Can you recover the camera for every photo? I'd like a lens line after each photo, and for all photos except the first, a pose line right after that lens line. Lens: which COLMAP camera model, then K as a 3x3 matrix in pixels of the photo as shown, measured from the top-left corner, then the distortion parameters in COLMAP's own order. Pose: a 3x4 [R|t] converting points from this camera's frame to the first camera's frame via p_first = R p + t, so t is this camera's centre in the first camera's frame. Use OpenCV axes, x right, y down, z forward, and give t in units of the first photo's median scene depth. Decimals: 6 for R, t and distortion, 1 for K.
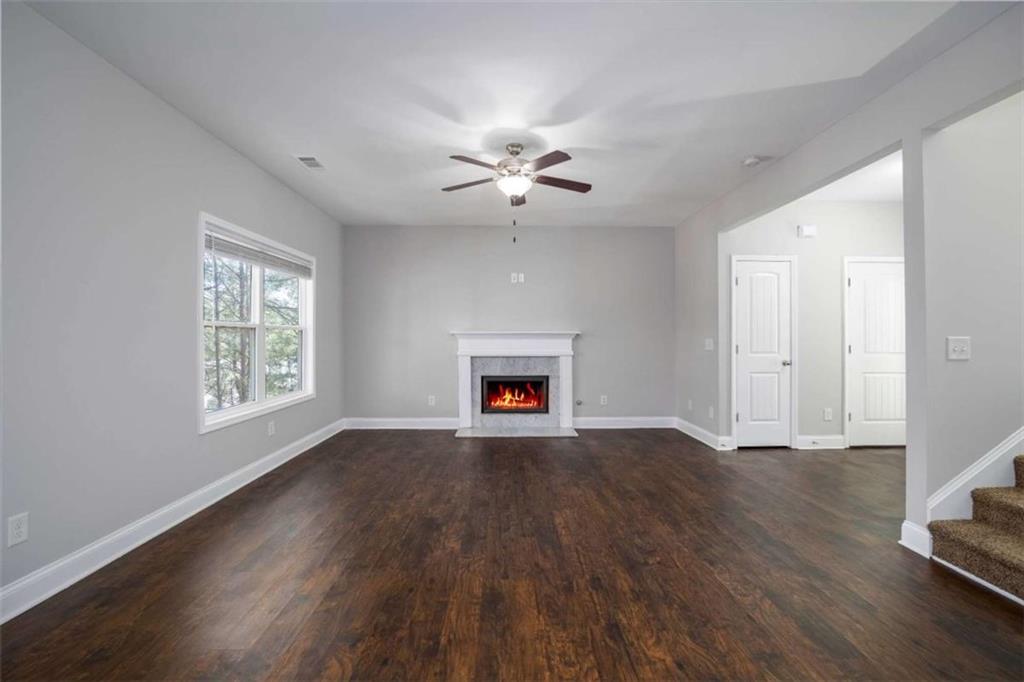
lens RADIAL K [[446.0, 0, 507.1], [0, 446.0, 340.6], [0, 0, 1]] dist [-0.014550, 0.000174]
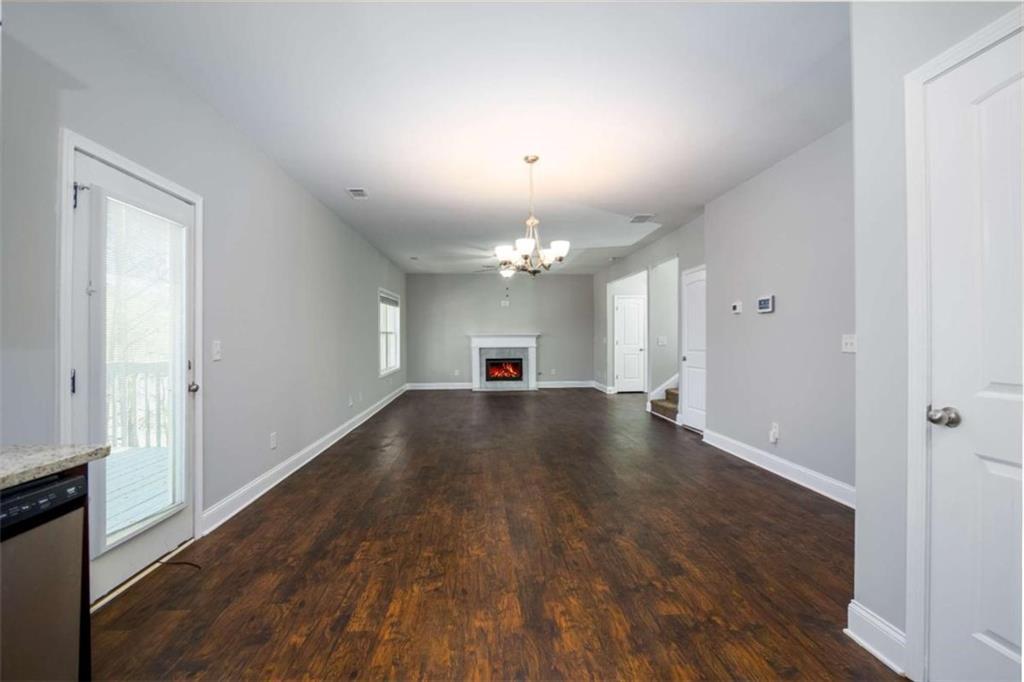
lens RADIAL K [[446.0, 0, 507.2], [0, 446.0, 341.1], [0, 0, 1]] dist [-0.014550, 0.000174]
pose [[0.998481, -0.005464, 0.054833, -0.067771], [0.005070, 0.999960, 0.007327, -0.004647], [-0.054871, -0.007038, 0.998469, -0.793923]]
